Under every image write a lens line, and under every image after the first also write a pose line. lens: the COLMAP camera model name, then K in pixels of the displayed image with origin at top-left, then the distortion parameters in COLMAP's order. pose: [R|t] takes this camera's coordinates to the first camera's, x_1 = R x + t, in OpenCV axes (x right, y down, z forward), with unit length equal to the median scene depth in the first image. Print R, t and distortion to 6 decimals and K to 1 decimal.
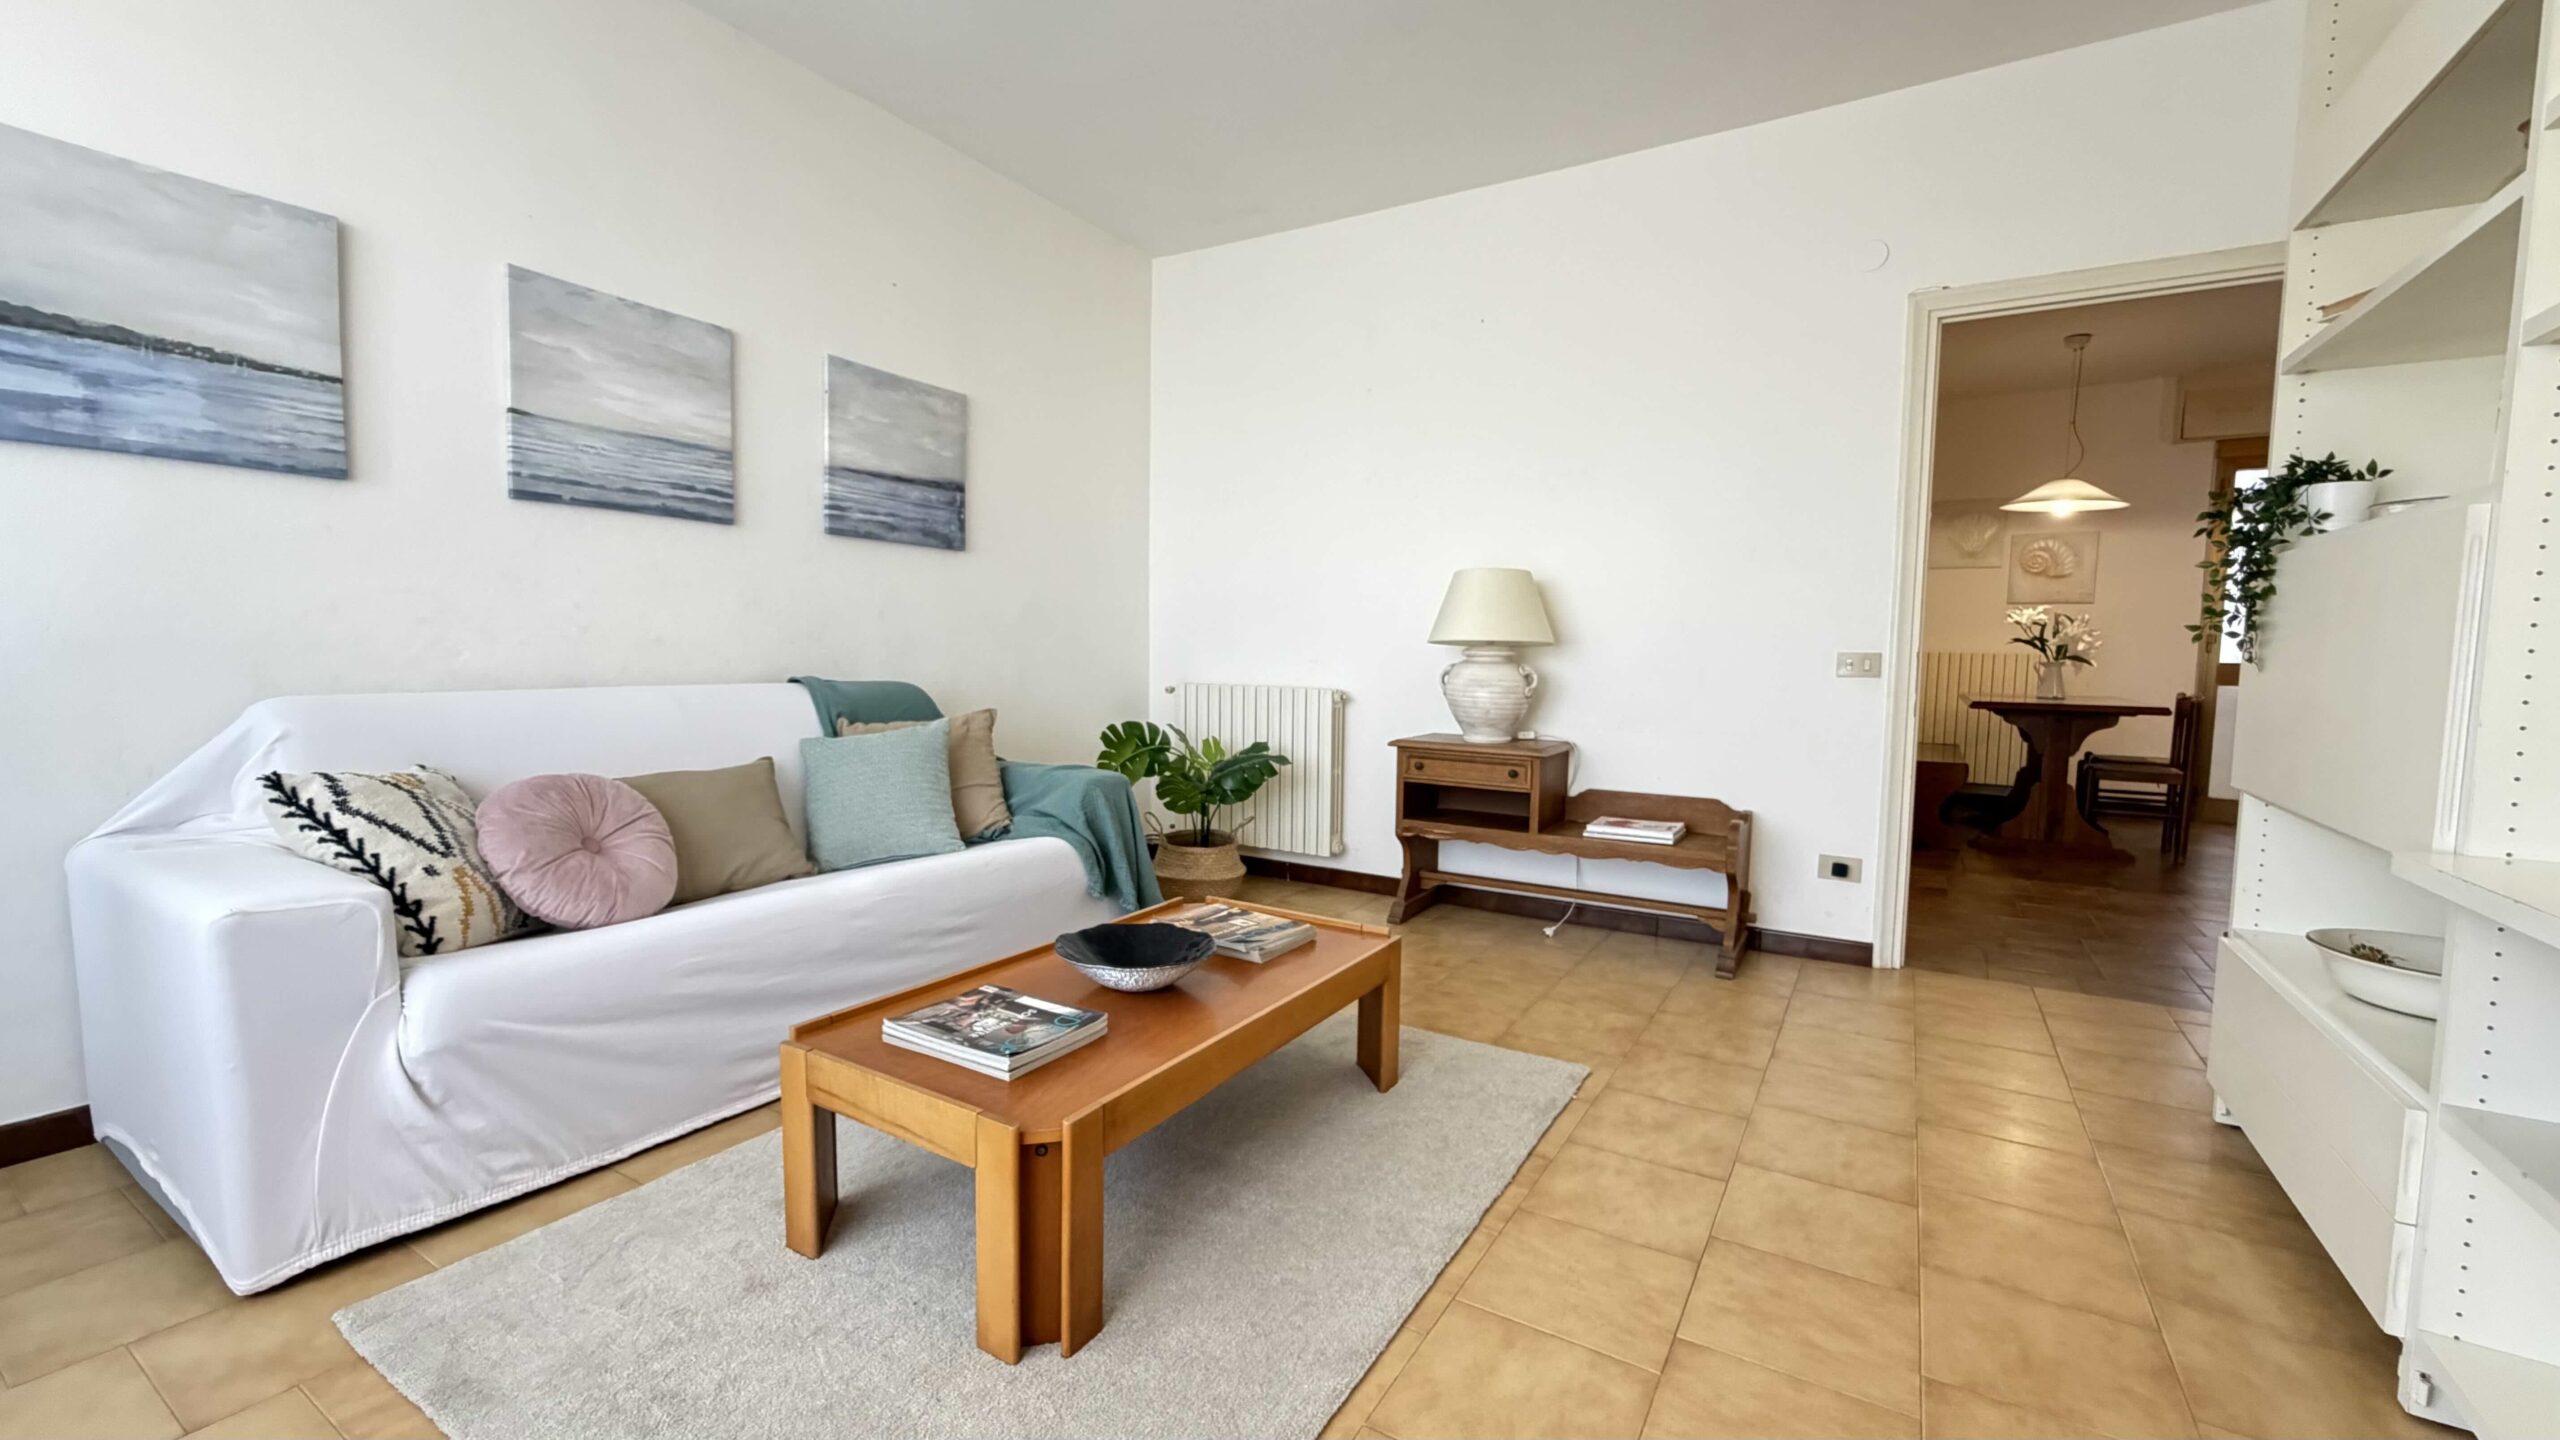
lens RADIAL K [[1017.6, 0, 1272.0], [0, 1017.6, 723.9], [0, 0, 1]] dist [0.000642, 0.000007]
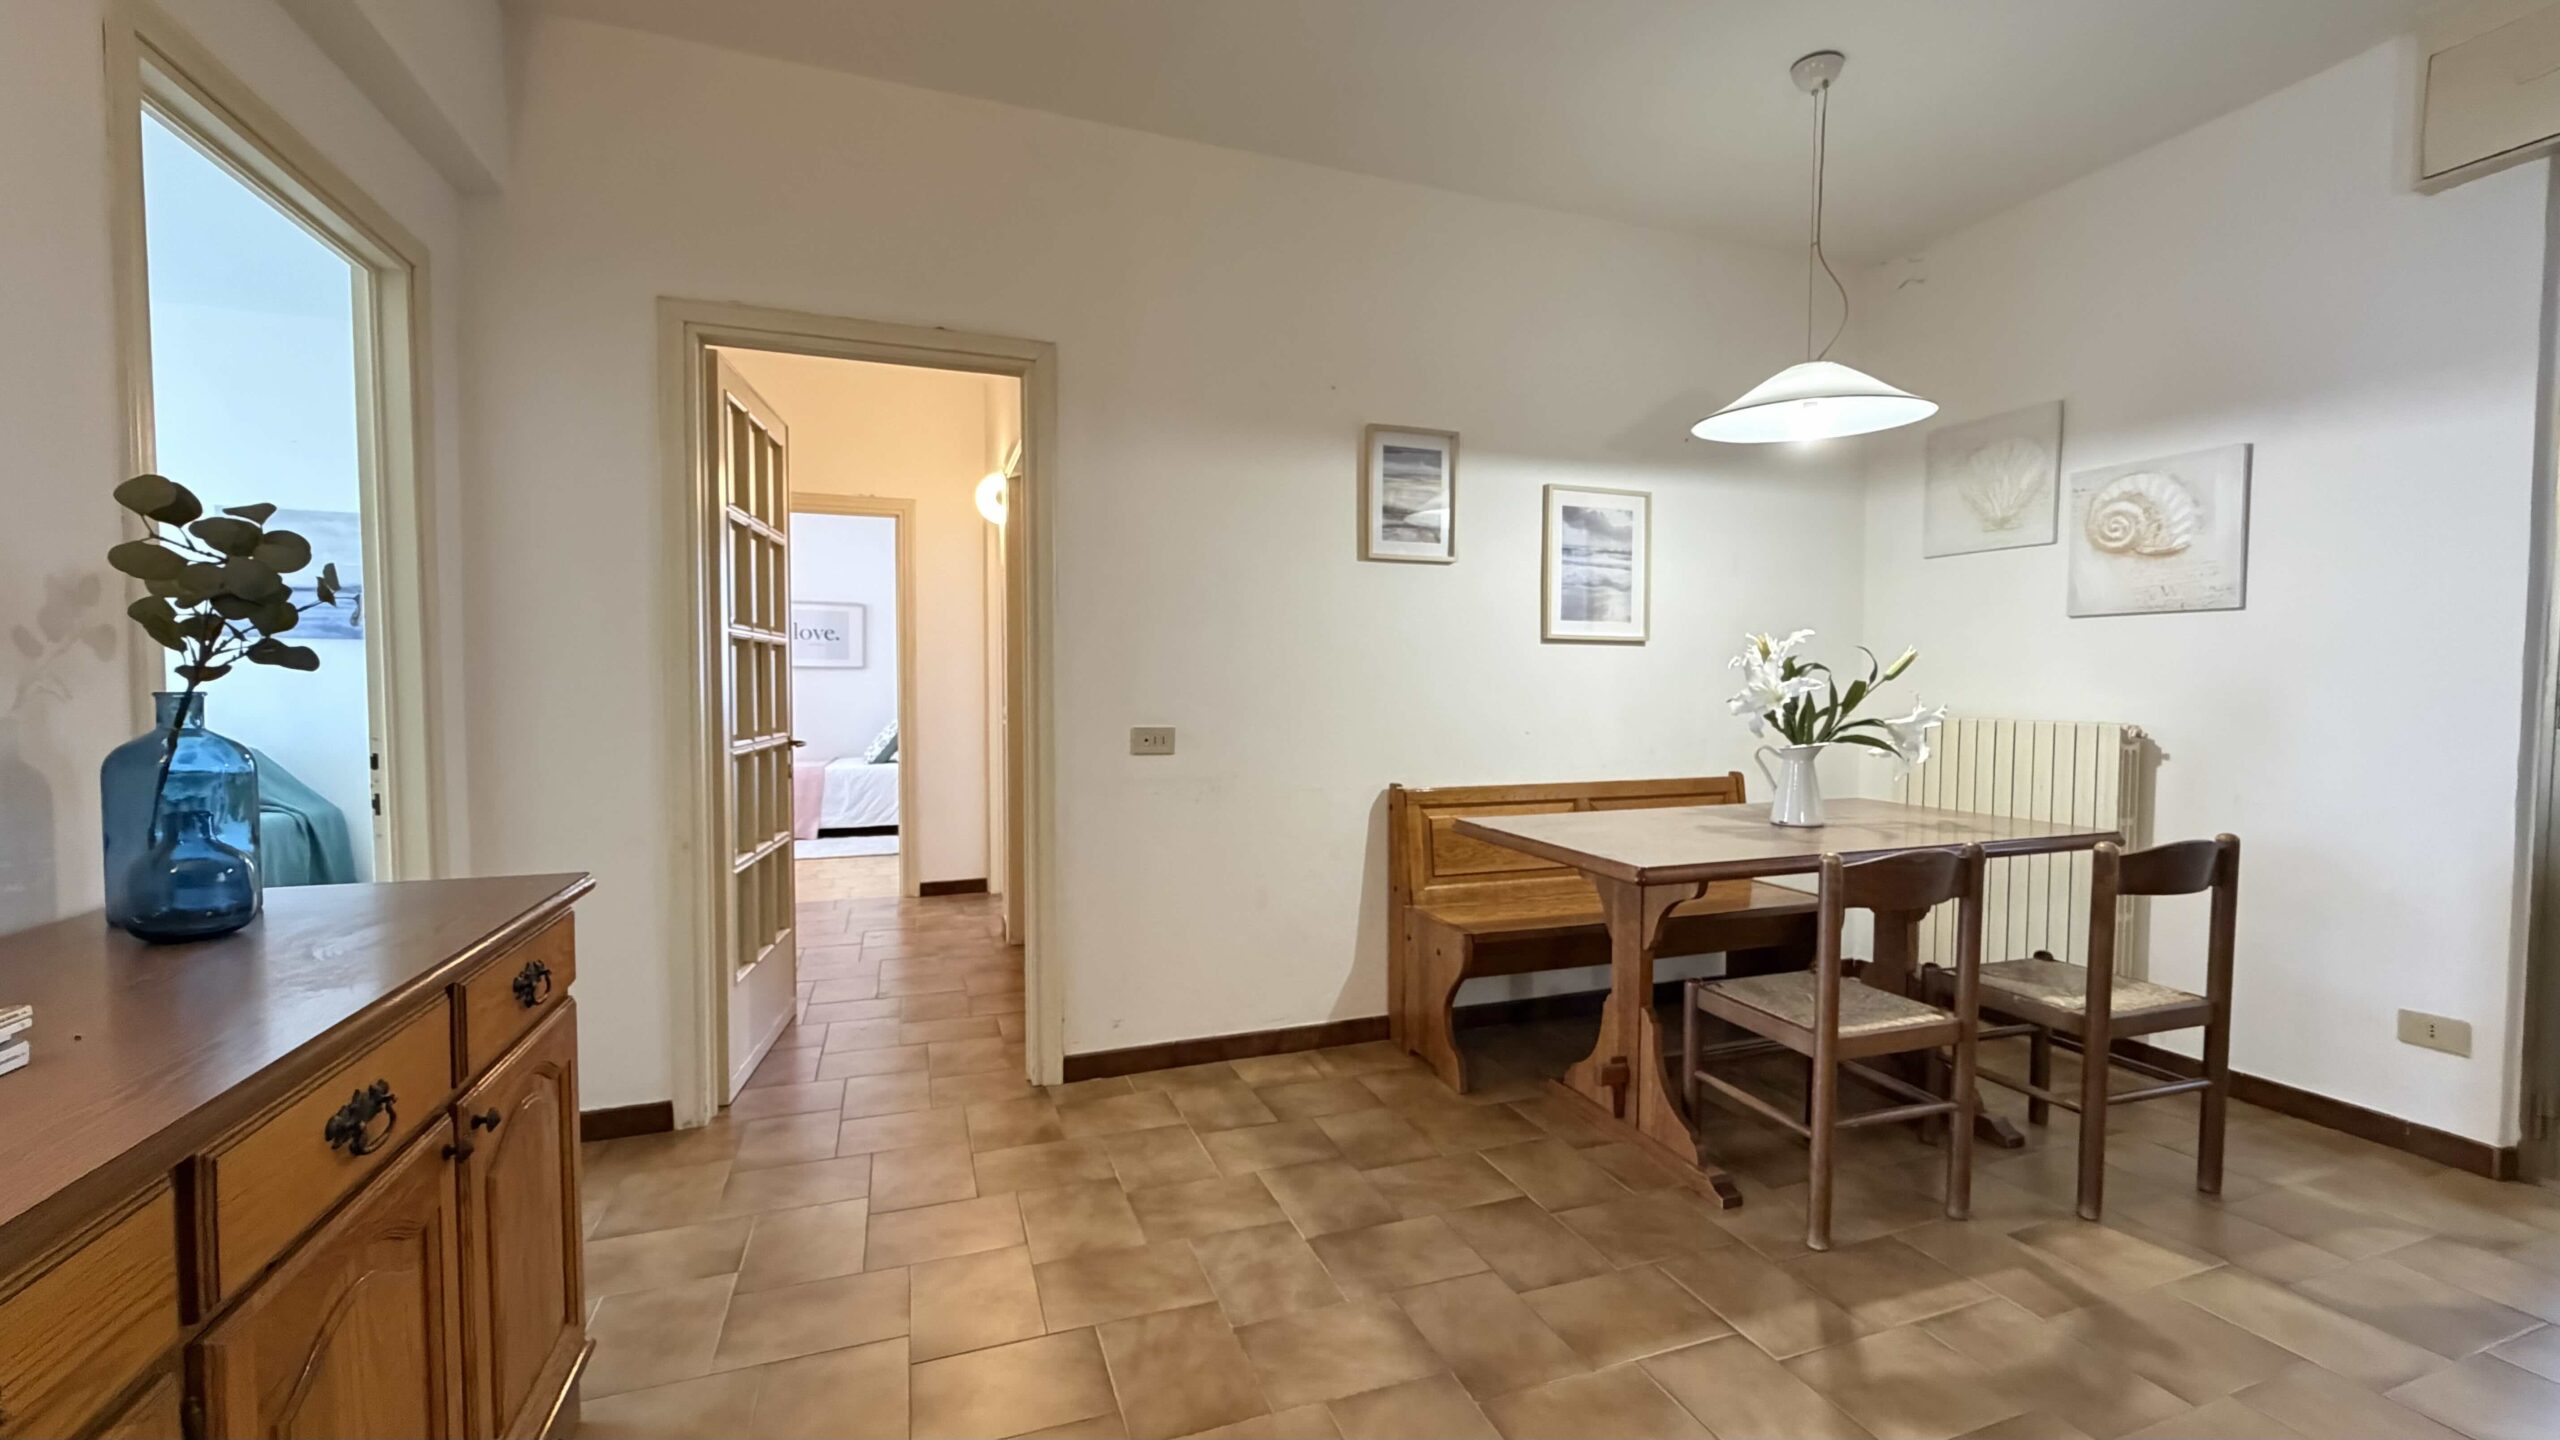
lens RADIAL K [[1025.0, 0, 1271.3], [0, 1025.0, 723.6], [0, 0, 1]] dist [-0.000093, 0.000090]
pose [[0.777859, 0.014111, -0.628280, 1.674540], [-0.036827, 0.999053, -0.023156, -0.098152], [0.627359, 0.041150, 0.777642, 0.892594]]
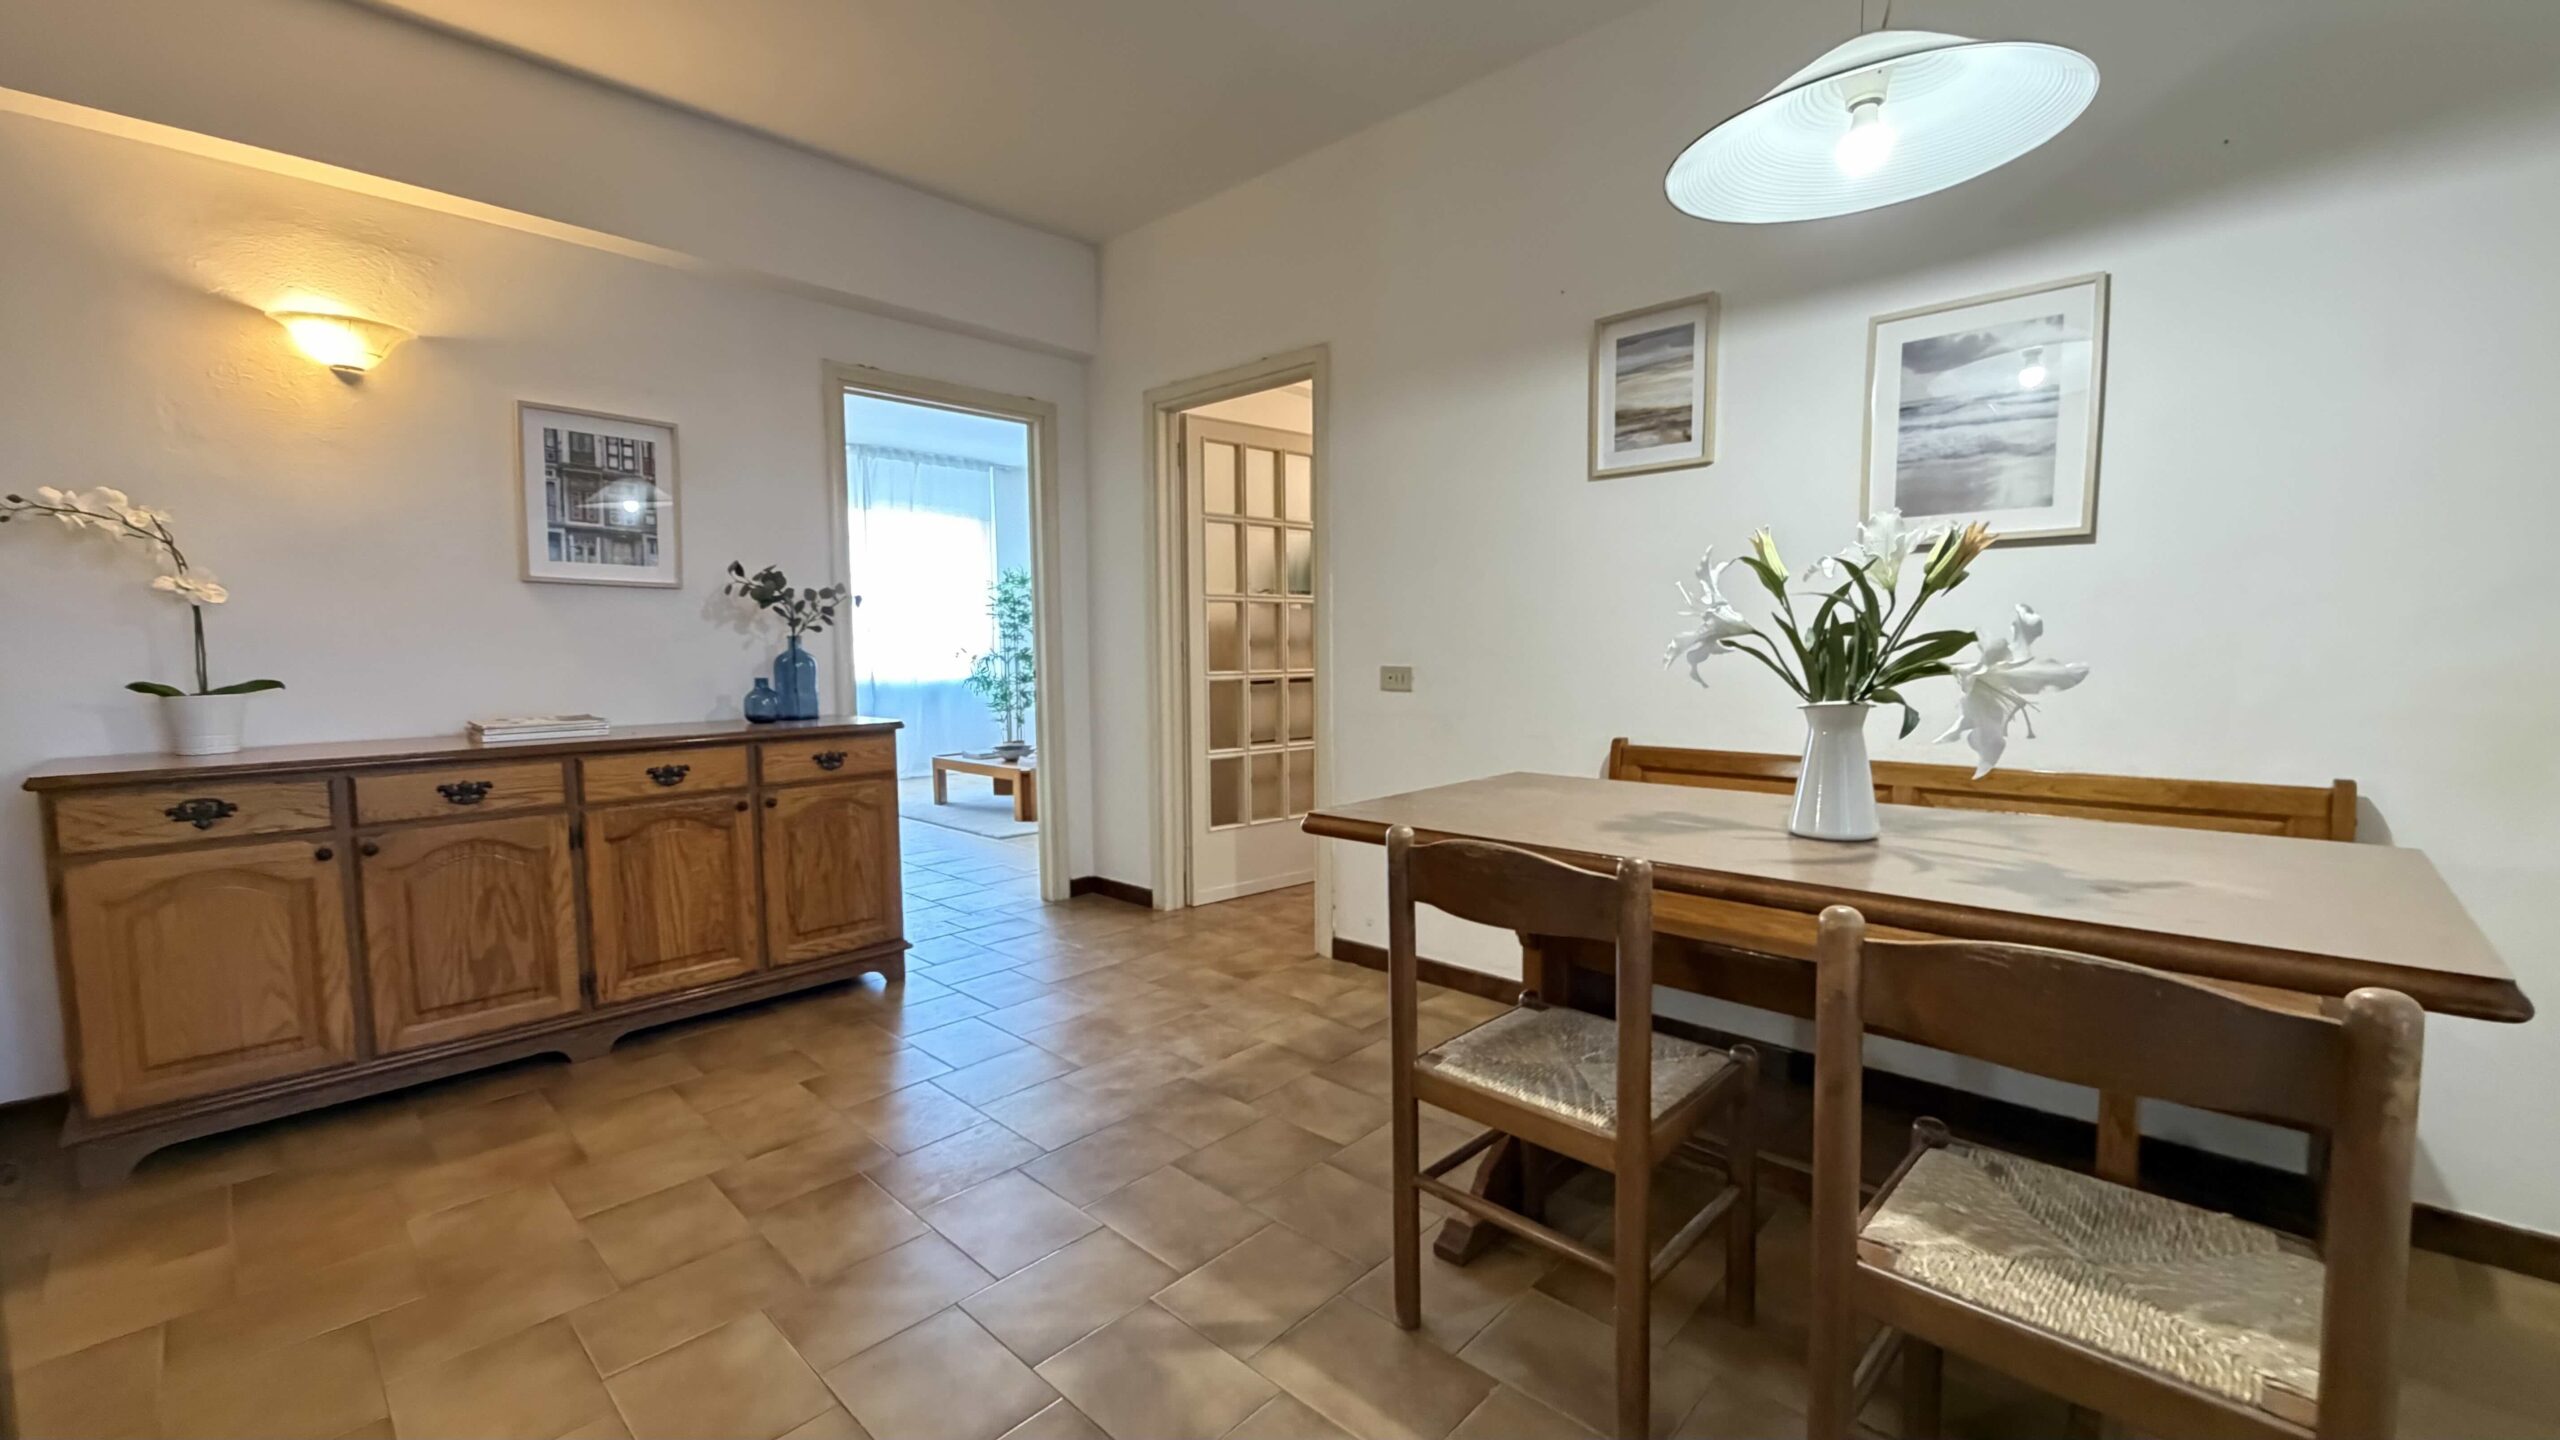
lens RADIAL K [[1017.6, 0, 1272.0], [0, 1017.6, 723.9], [0, 0, 1]] dist [0.000642, 0.000007]
pose [[-0.211604, 0.063775, -0.975273, 2.086470], [-0.063480, 0.994865, 0.078830, -0.131644], [0.975292, 0.078591, -0.206469, 1.759495]]
